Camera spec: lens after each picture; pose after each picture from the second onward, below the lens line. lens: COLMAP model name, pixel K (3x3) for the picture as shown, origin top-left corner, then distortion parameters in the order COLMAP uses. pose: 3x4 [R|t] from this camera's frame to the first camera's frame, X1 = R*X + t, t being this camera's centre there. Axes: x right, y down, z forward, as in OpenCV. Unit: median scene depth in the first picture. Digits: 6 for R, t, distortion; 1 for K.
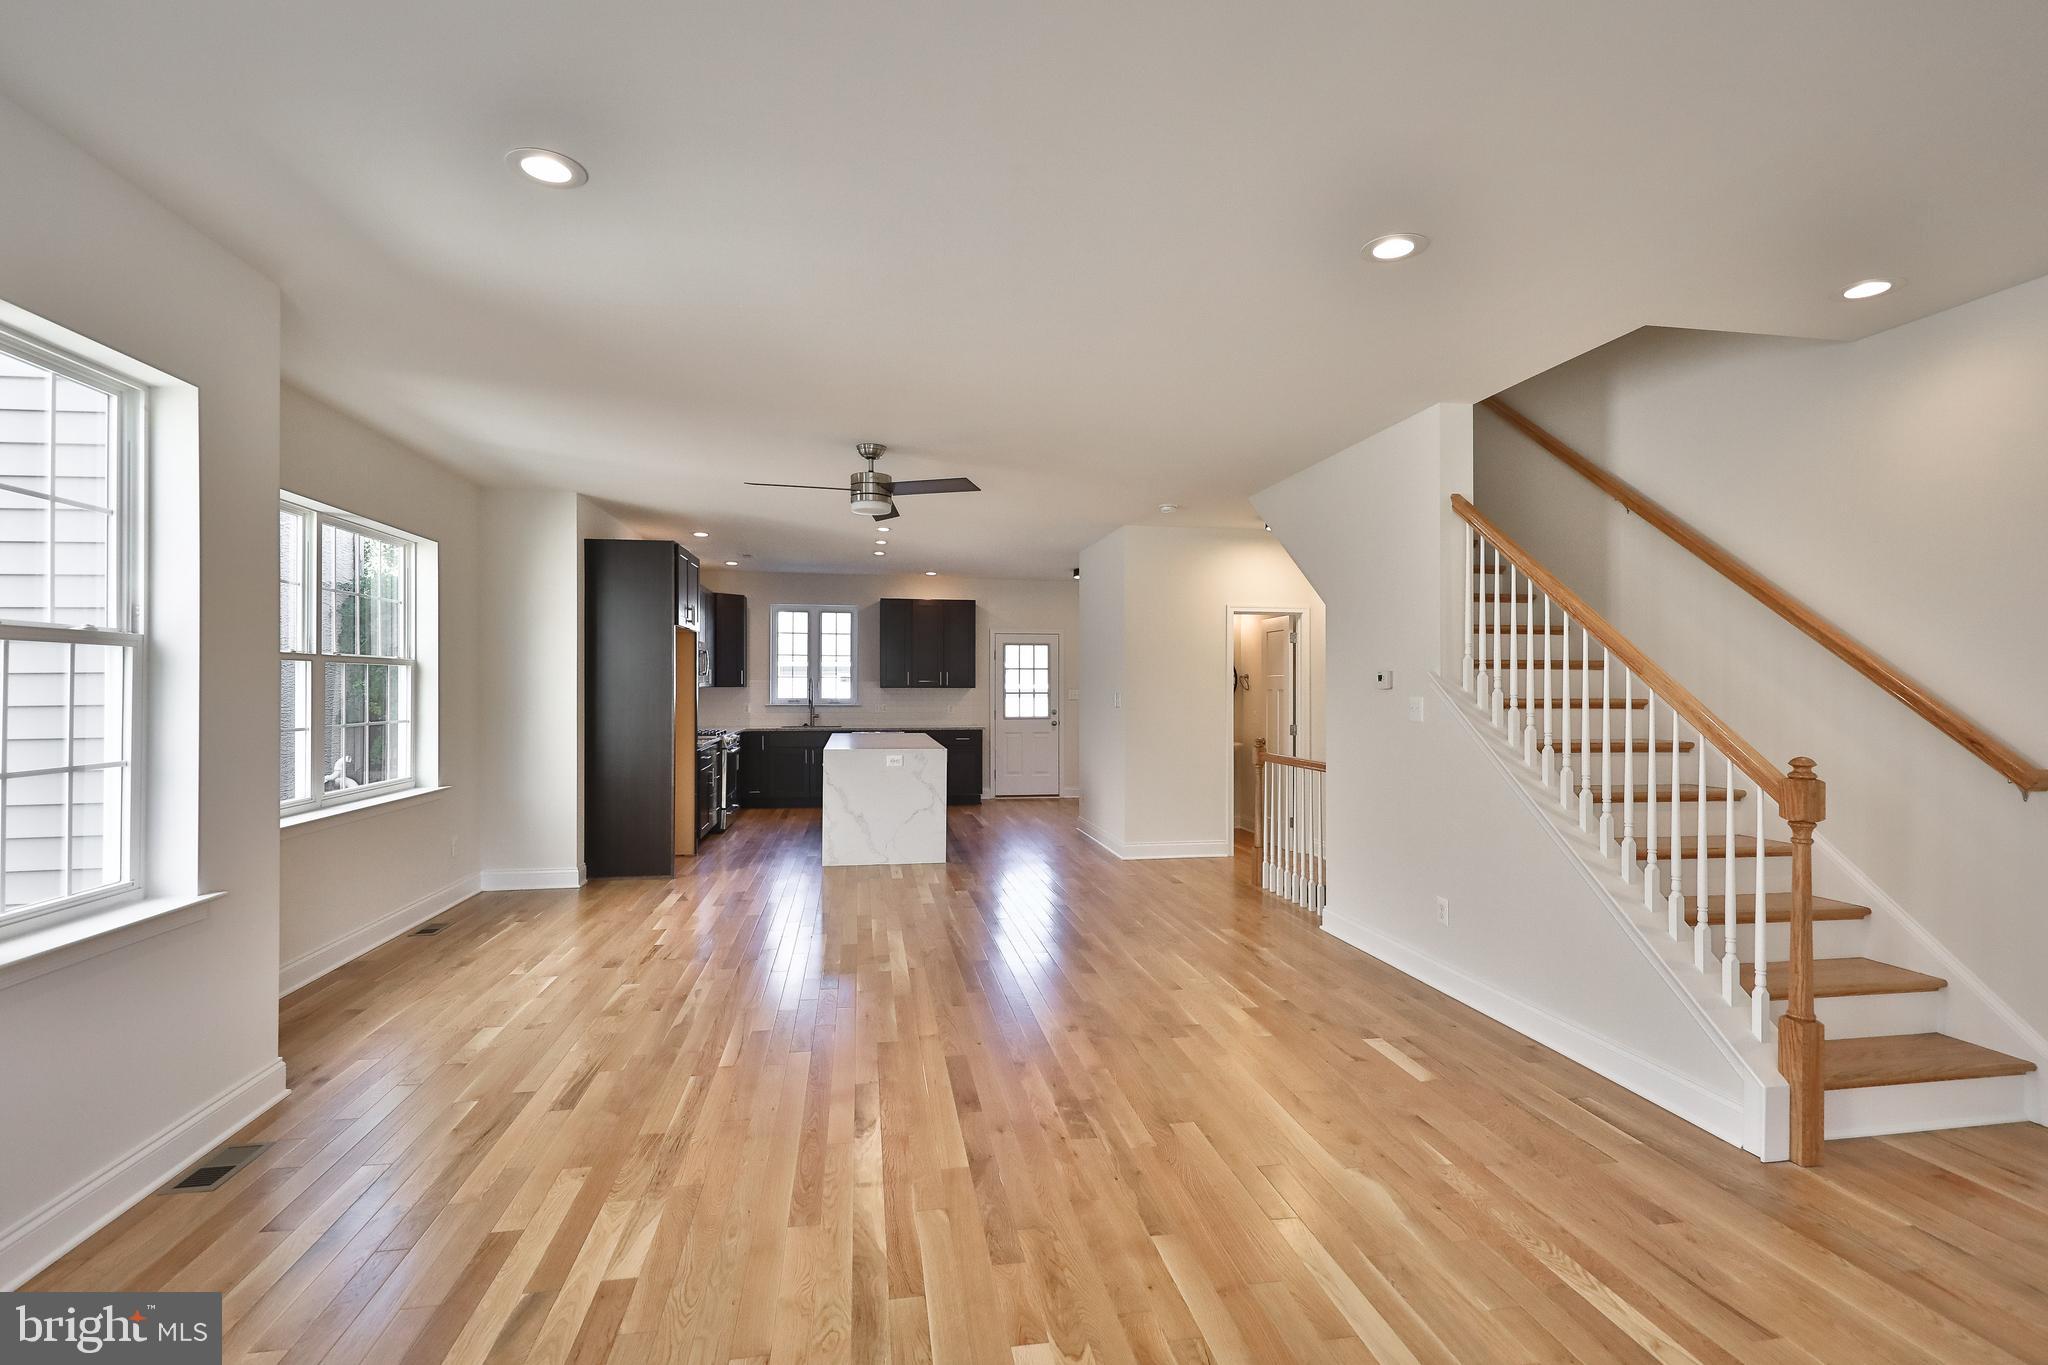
lens RADIAL K [[956.7, 0, 1022.0], [0, 956.7, 688.4], [0, 0, 1]] dist [0.006579, -0.001470]
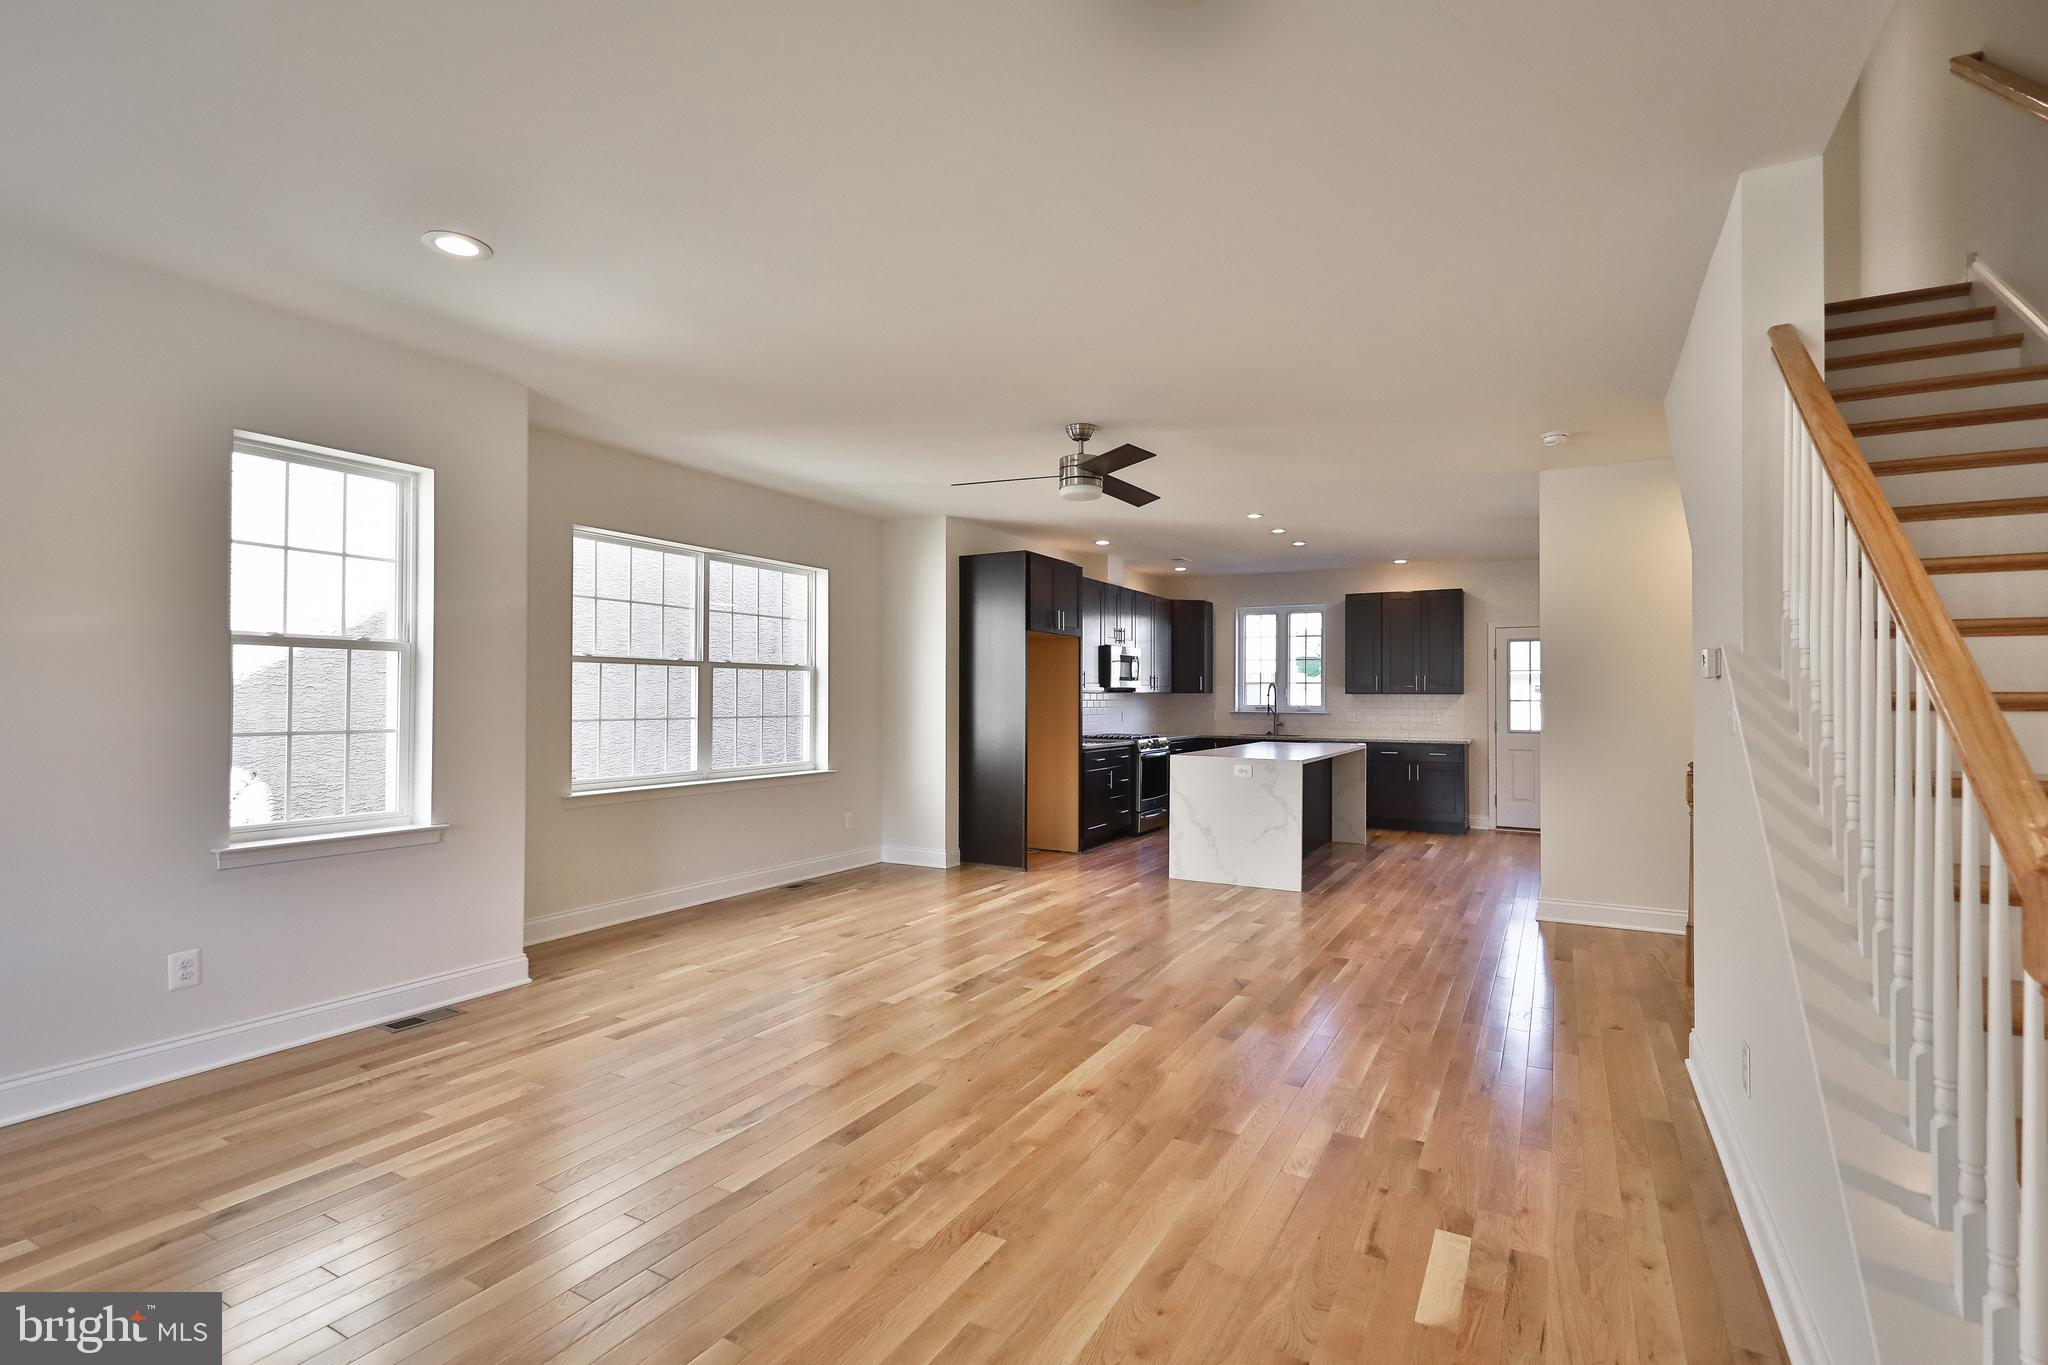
lens RADIAL K [[956.7, 0, 1023.3], [0, 956.7, 689.0], [0, 0, 1]] dist [0.006579, -0.001470]
pose [[0.777181, -0.003726, -0.629267, 0.388235], [-0.004731, 0.999920, -0.011764, 0.014666], [0.629260, 0.012120, 0.777101, 0.240911]]
